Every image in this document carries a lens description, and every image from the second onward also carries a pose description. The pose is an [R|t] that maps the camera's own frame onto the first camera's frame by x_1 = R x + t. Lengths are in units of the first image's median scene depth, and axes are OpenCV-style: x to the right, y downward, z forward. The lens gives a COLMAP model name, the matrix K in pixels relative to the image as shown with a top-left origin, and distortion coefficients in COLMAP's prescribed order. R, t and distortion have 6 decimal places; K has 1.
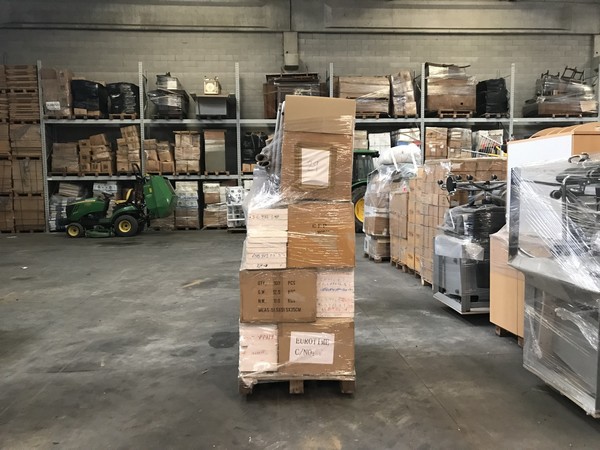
lens RADIAL K [[489.8, 0, 300.0], [0, 489.8, 225.0], [0, 0, 1]] dist [0.011459, -0.002471]
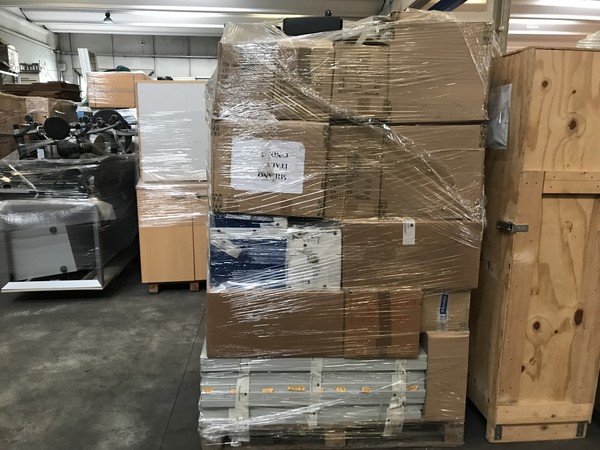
lens RADIAL K [[489.8, 0, 300.0], [0, 489.8, 225.0], [0, 0, 1]] dist [0.011459, -0.002471]
pose [[0.005152, -0.179331, 0.983775, -0.461590], [0.076094, 0.981006, 0.178428, -0.045326], [-0.997087, 0.073940, 0.018700, 0.657744]]
